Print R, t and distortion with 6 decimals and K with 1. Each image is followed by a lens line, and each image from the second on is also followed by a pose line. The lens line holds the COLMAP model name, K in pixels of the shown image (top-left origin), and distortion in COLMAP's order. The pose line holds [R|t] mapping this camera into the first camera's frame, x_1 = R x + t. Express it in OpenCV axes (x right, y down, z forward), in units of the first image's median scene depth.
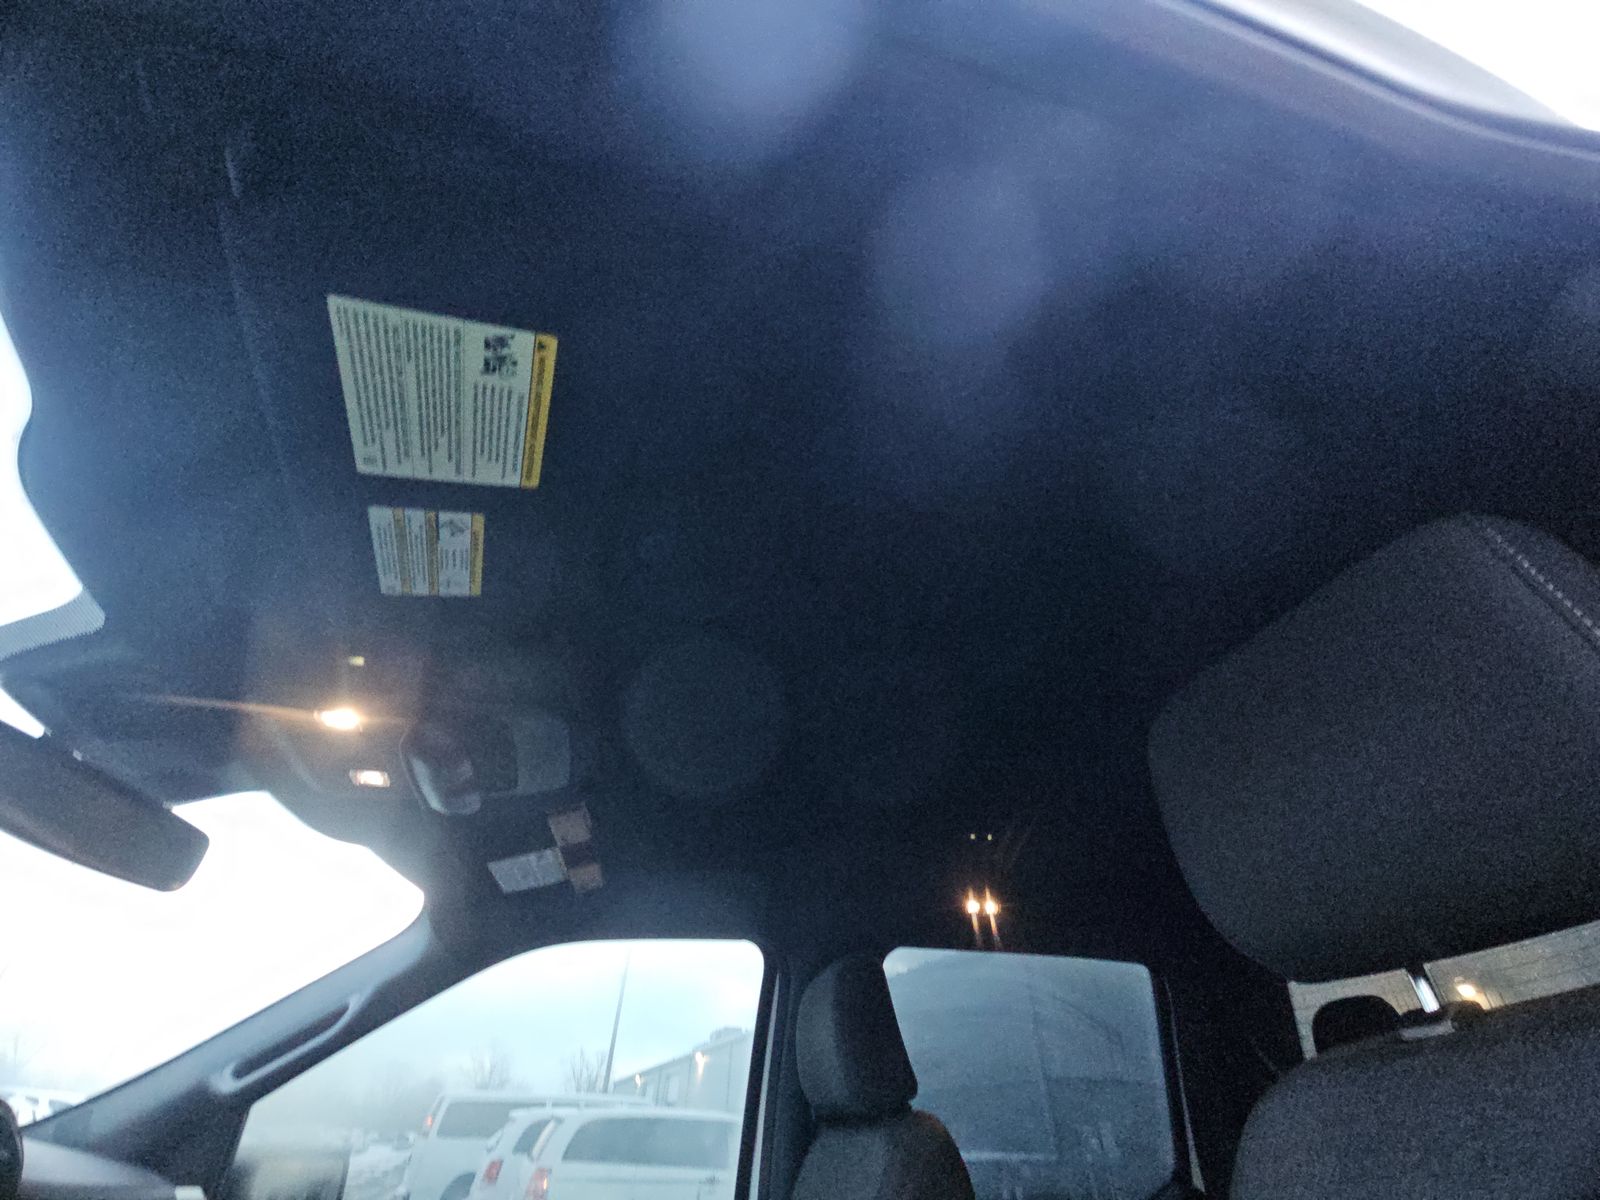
lens RADIAL K [[639.5, 0, 794.7], [0, 639.5, 615.4], [0, 0, 1]] dist [-0.000444, -0.000014]
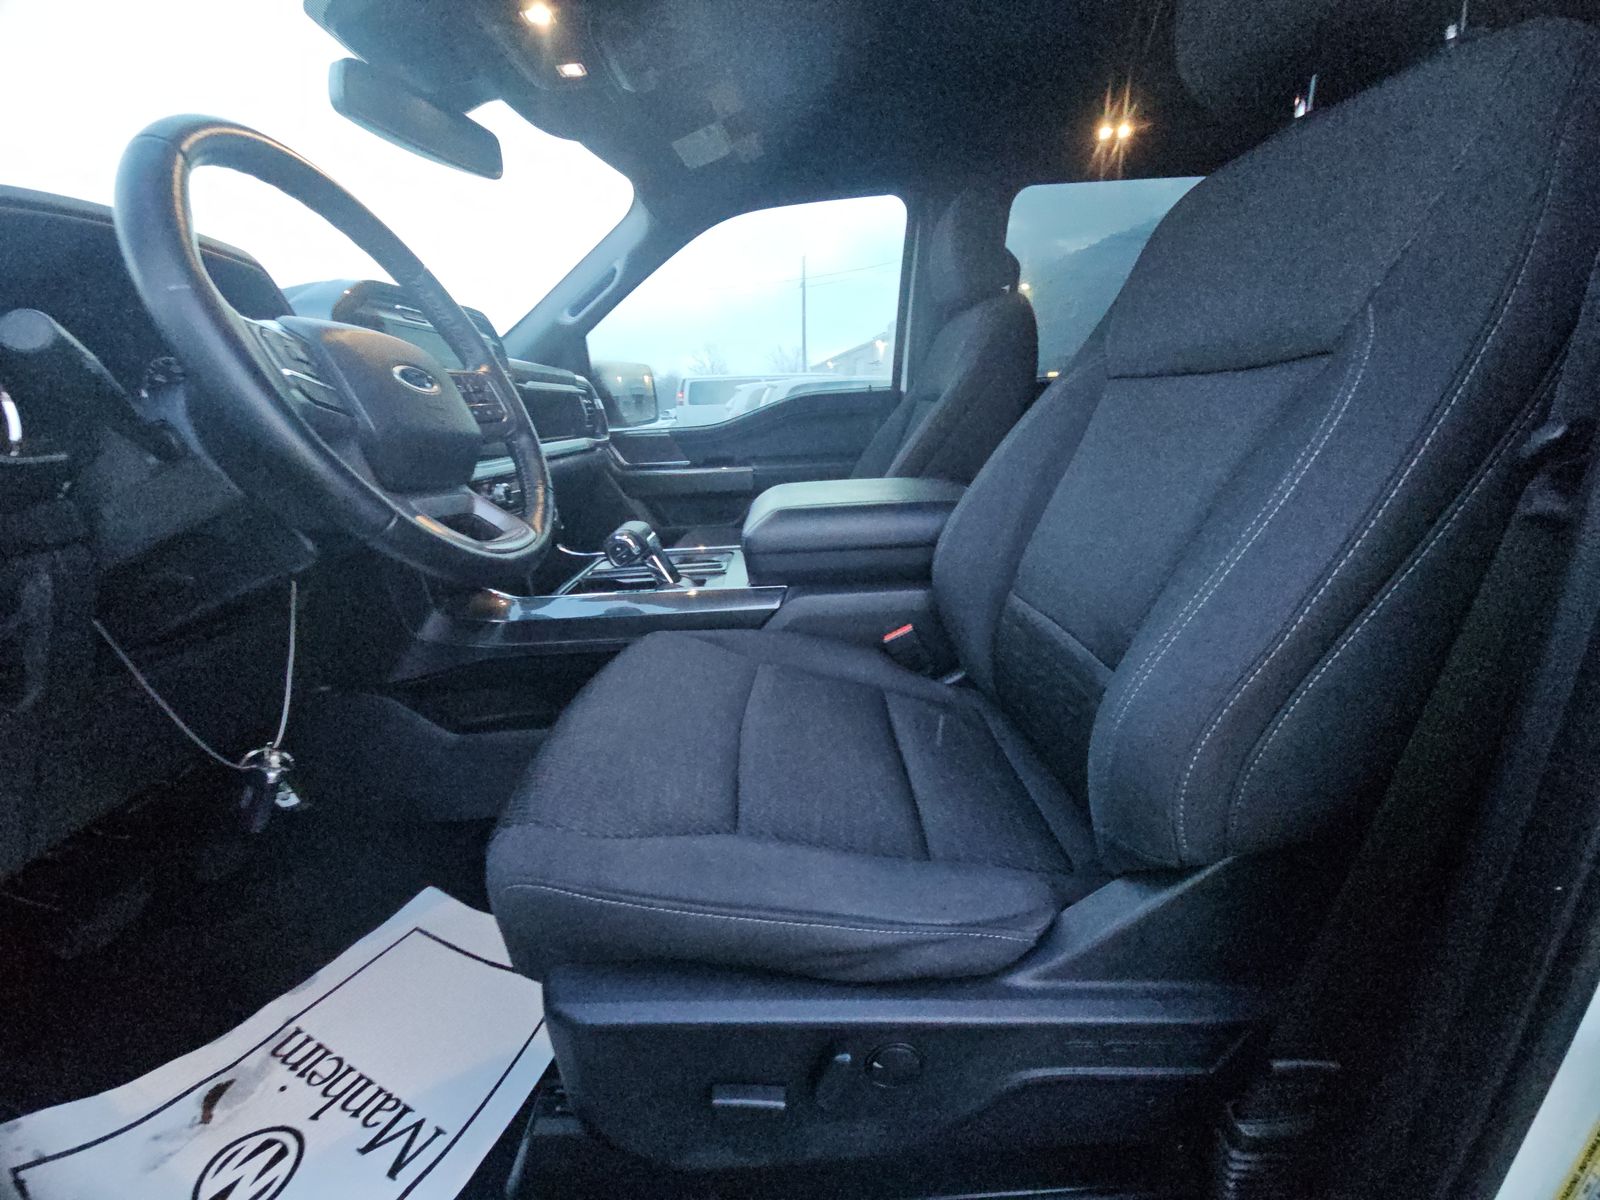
lens RADIAL K [[639.5, 0, 794.7], [0, 639.5, 615.4], [0, 0, 1]] dist [-0.000444, -0.000014]
pose [[0.968001, 0.045387, -0.246807, 0.096009], [0.183268, 0.543990, 0.818833, -0.080690], [0.171425, -0.837863, 0.518265, -0.342395]]
